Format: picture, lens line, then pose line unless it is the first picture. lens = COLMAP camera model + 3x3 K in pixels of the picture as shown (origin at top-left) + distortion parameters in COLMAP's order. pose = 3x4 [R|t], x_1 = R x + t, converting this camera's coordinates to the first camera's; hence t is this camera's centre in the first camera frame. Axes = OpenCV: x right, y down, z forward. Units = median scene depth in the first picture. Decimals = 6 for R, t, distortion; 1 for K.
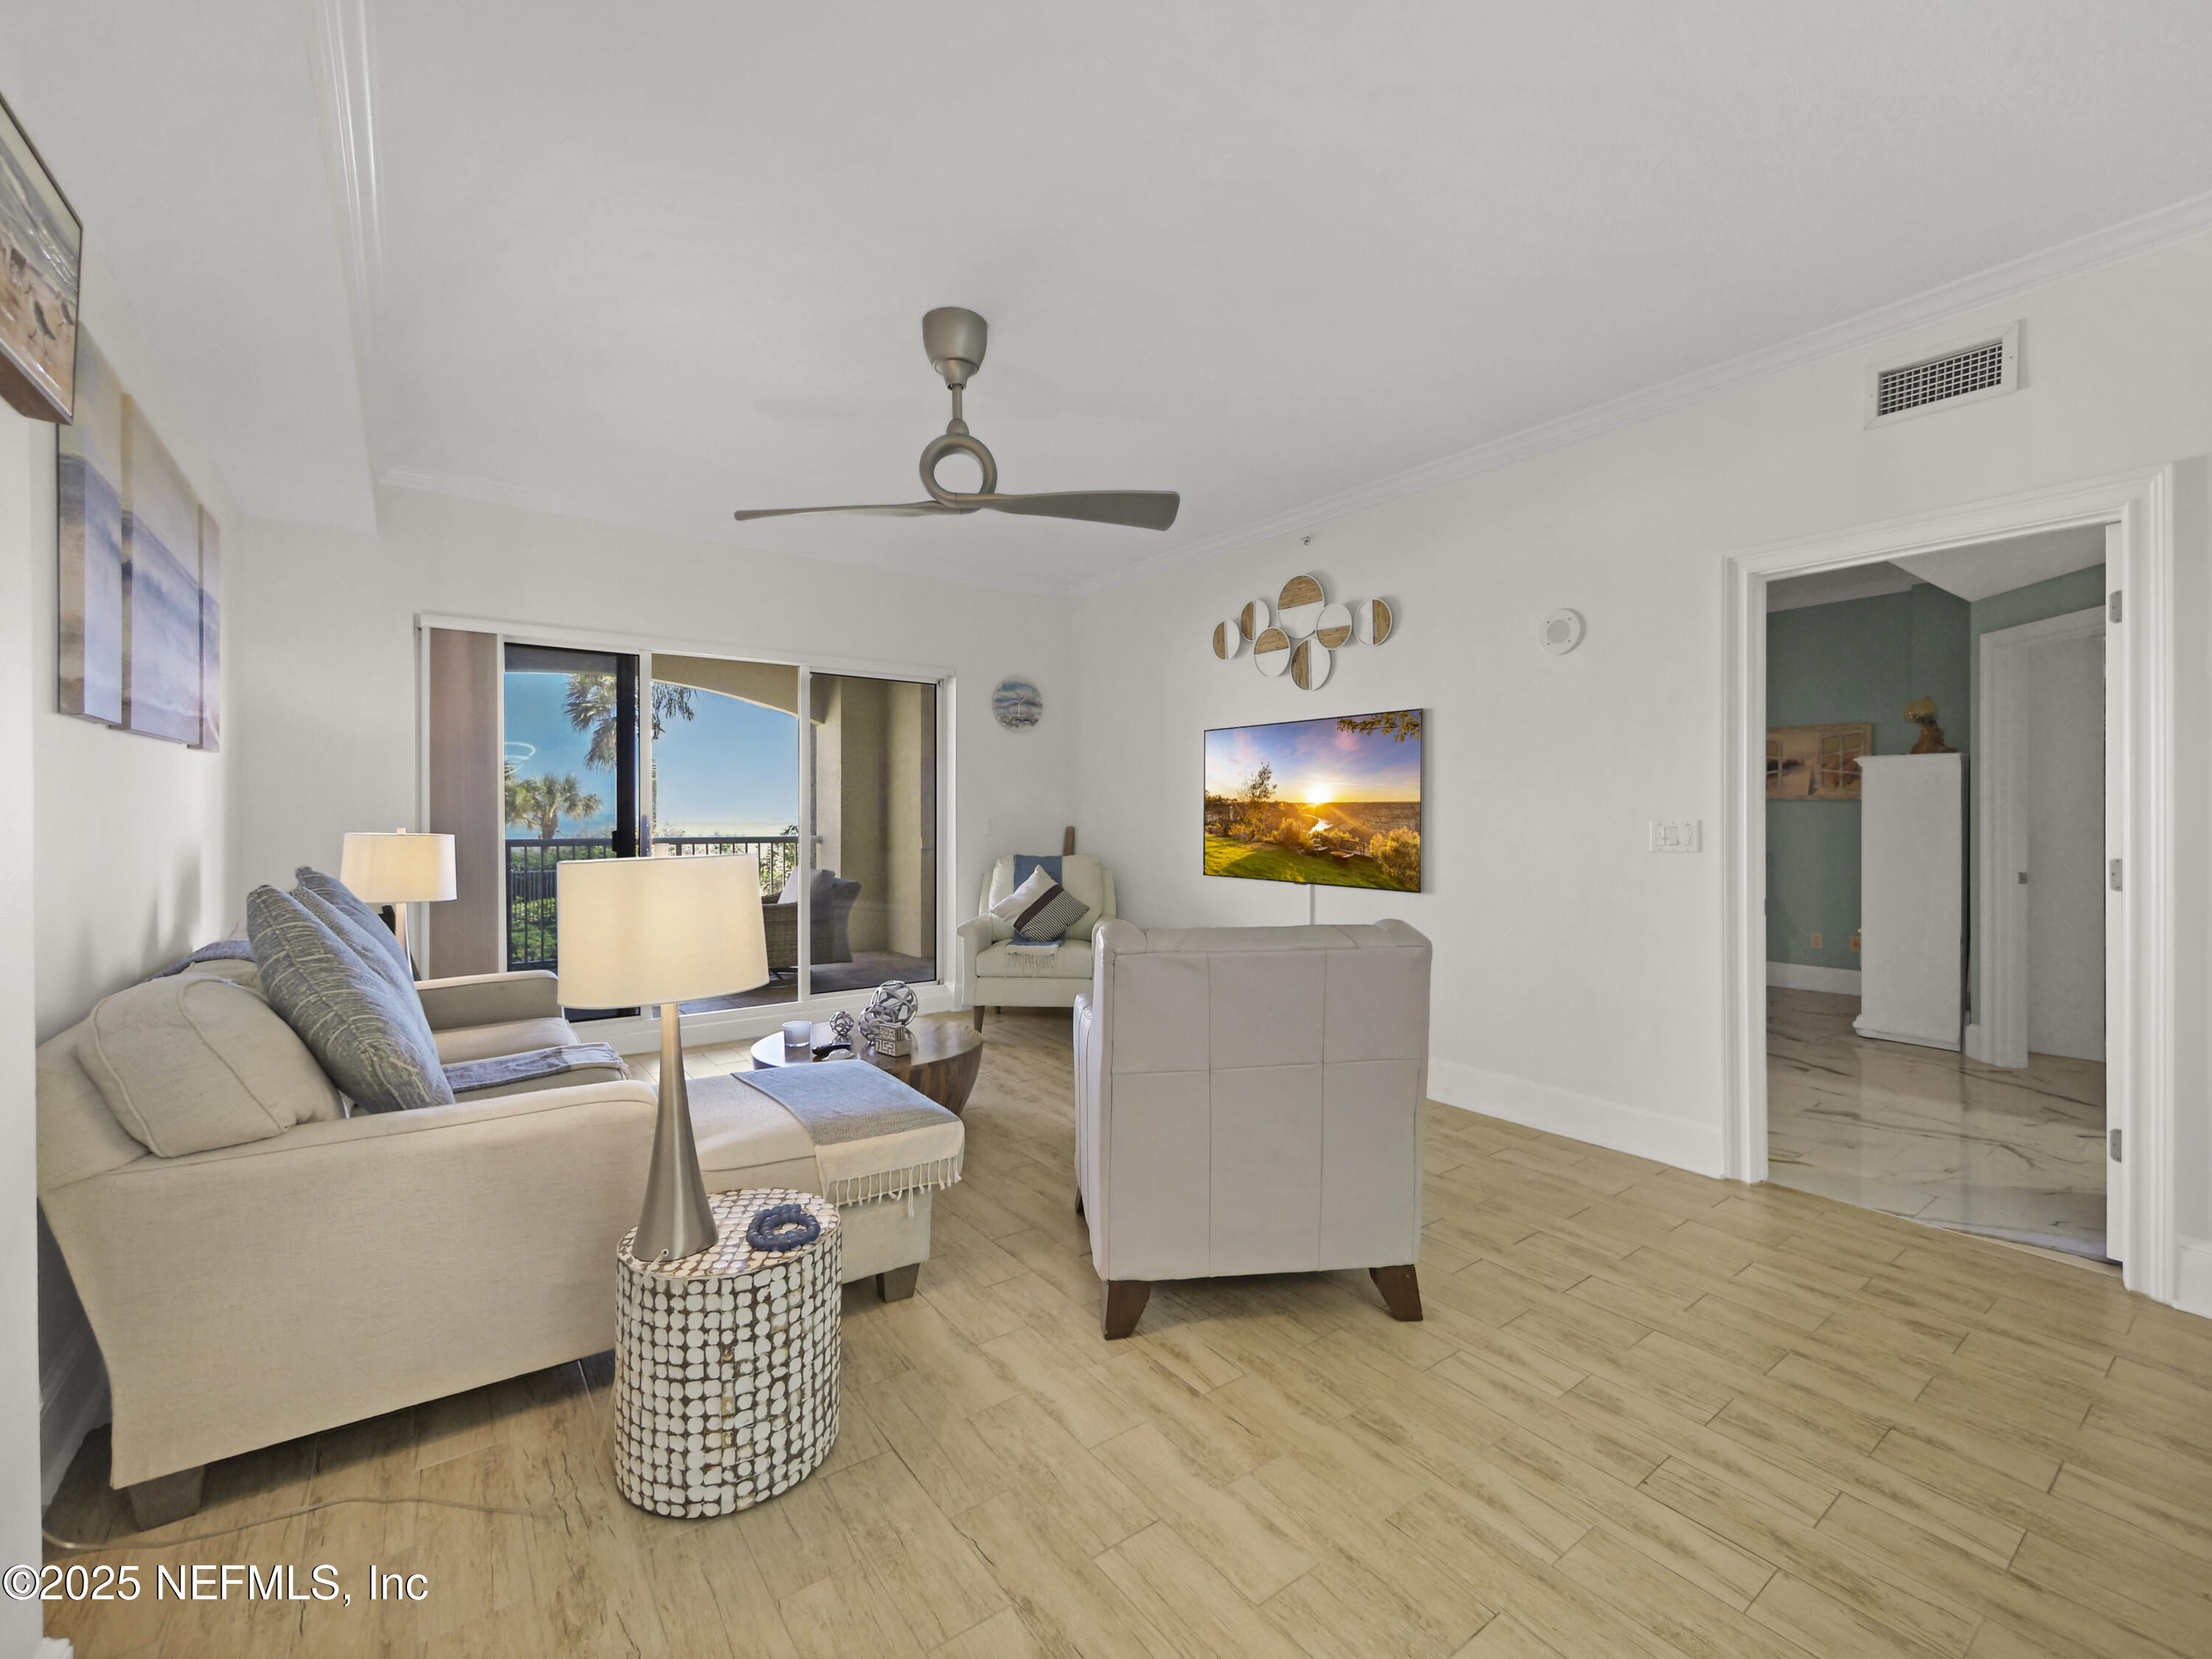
lens RADIAL K [[947.4, 0, 1120.3], [0, 947.4, 822.3], [0, 0, 1]] dist [0.001929, -0.000352]
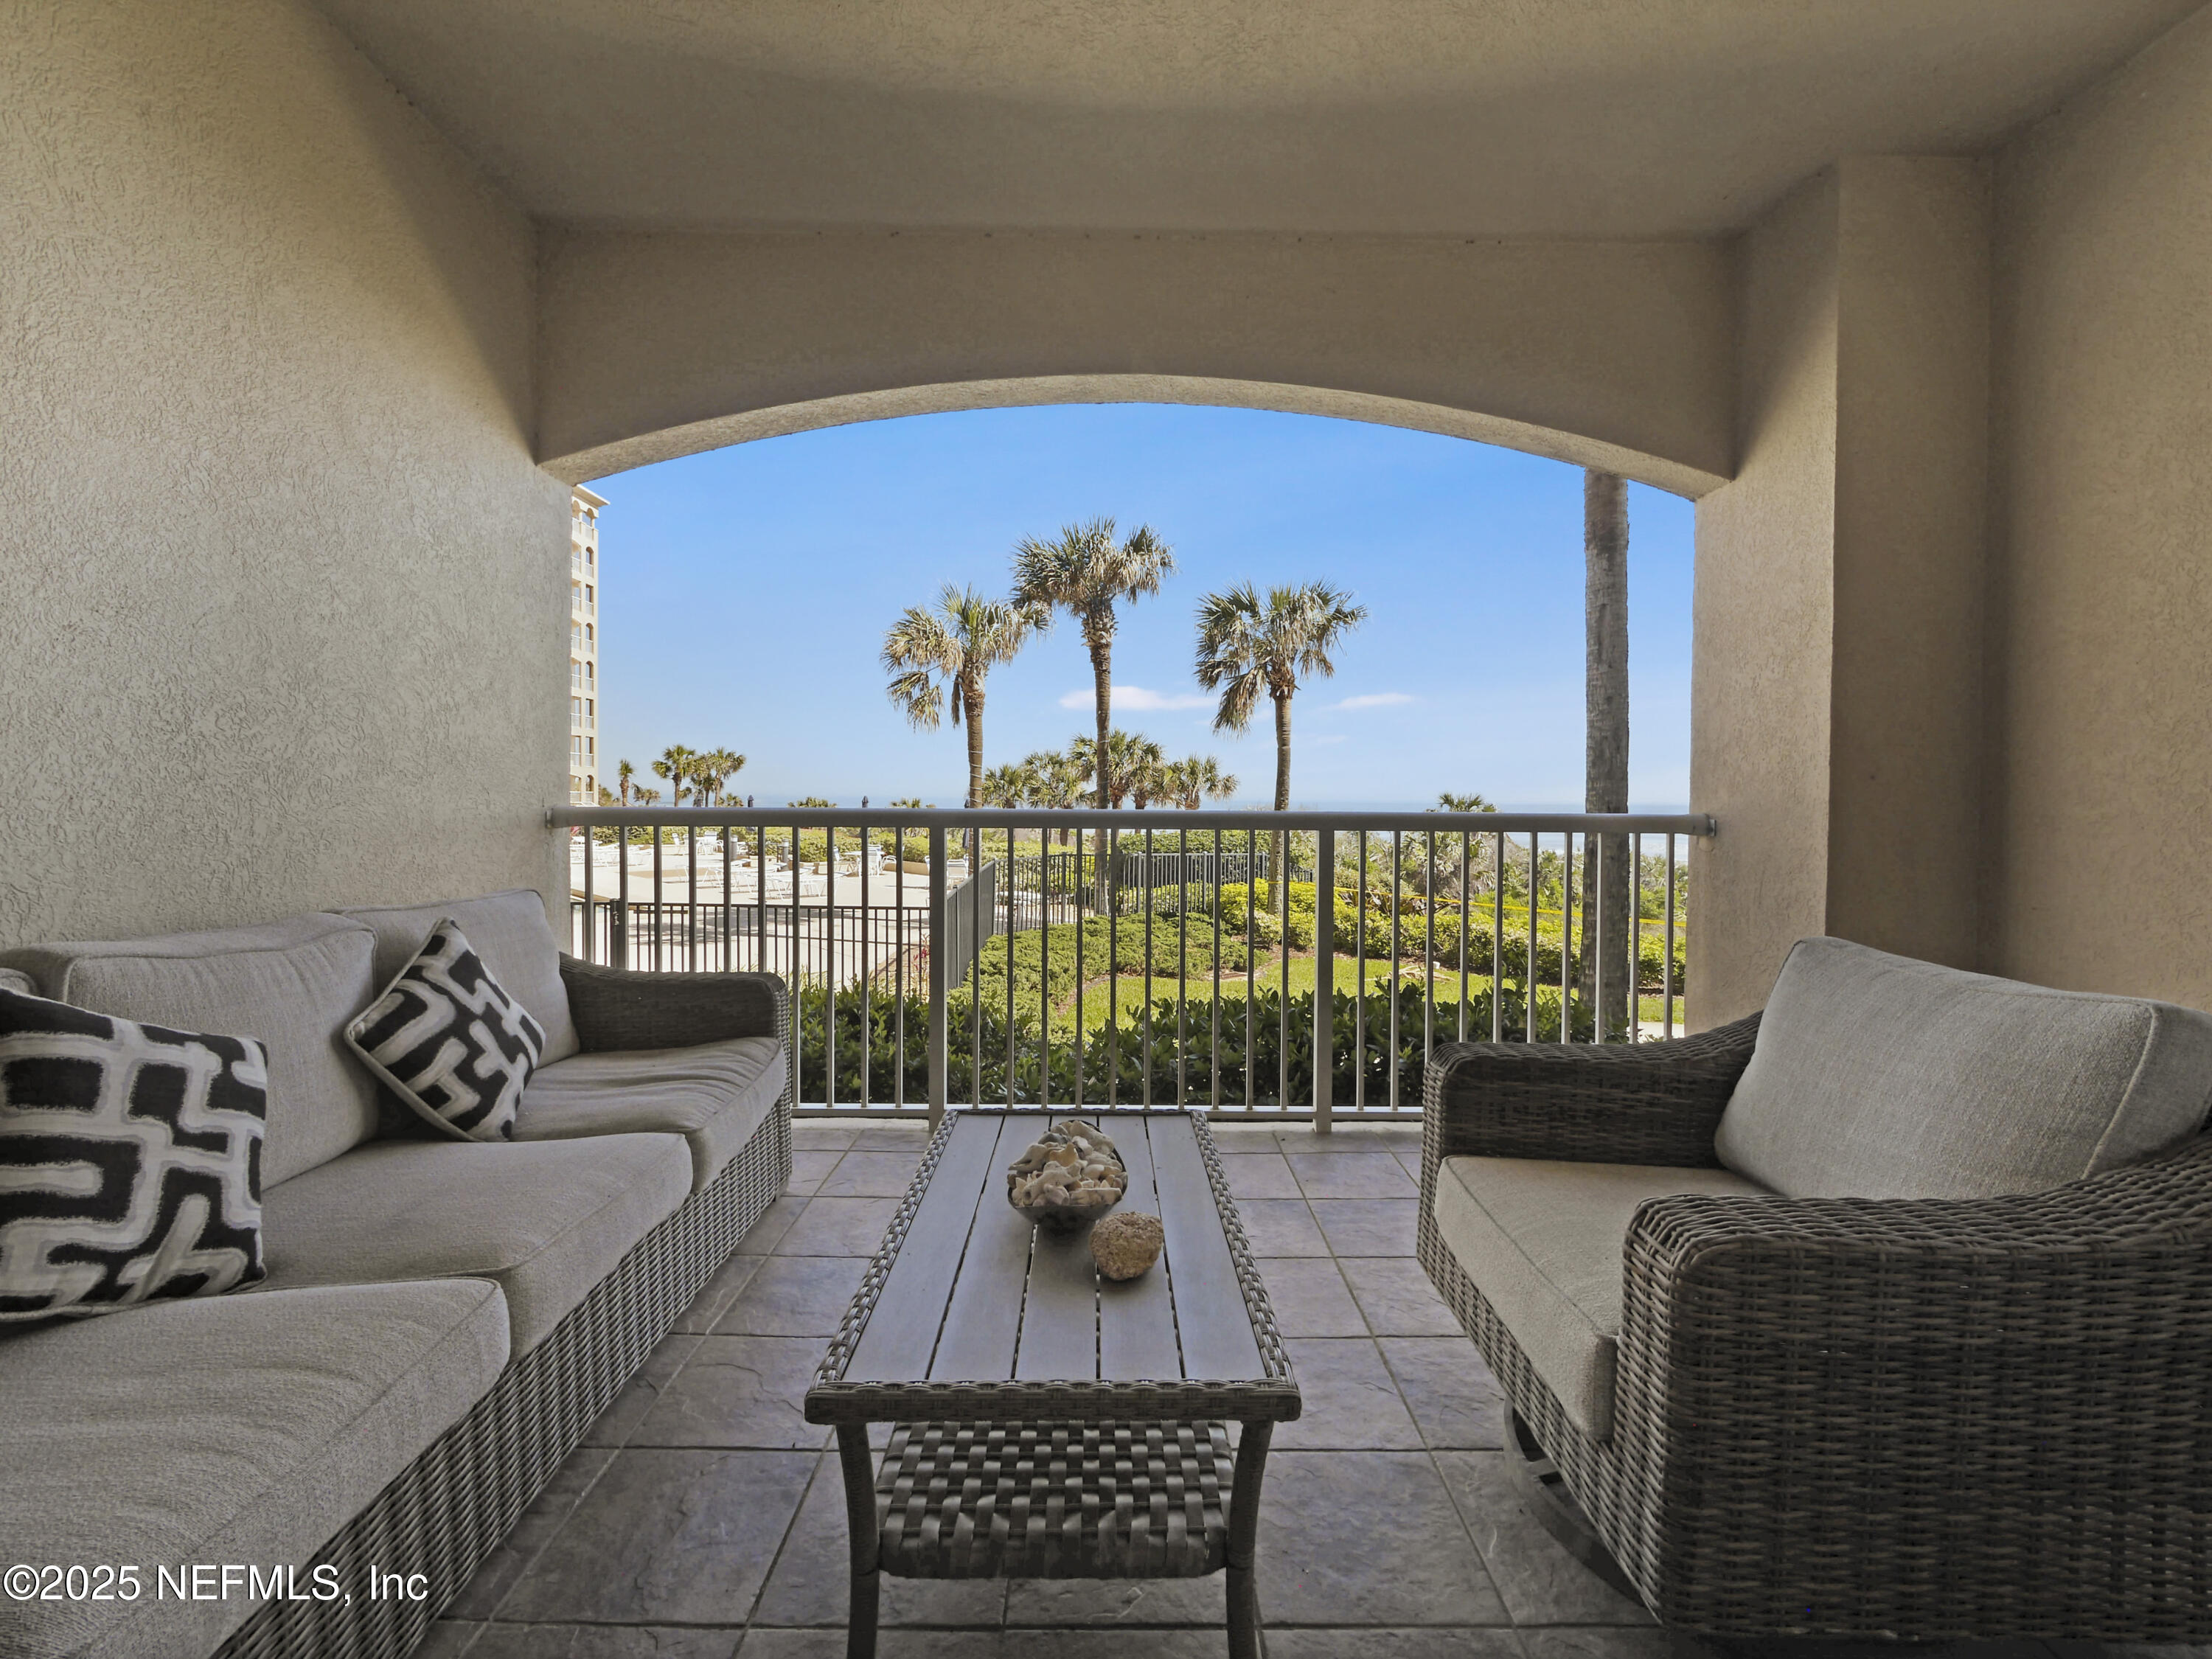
lens RADIAL K [[947.4, 0, 1105.0], [0, 947.4, 825.7], [0, 0, 1]] dist [0.001929, -0.000352]
pose [[0.795873, 0.023333, -0.605014, -0.435724], [-0.012800, 0.999682, 0.021716, 0.019831], [0.605329, -0.009539, 0.795918, 0.923511]]
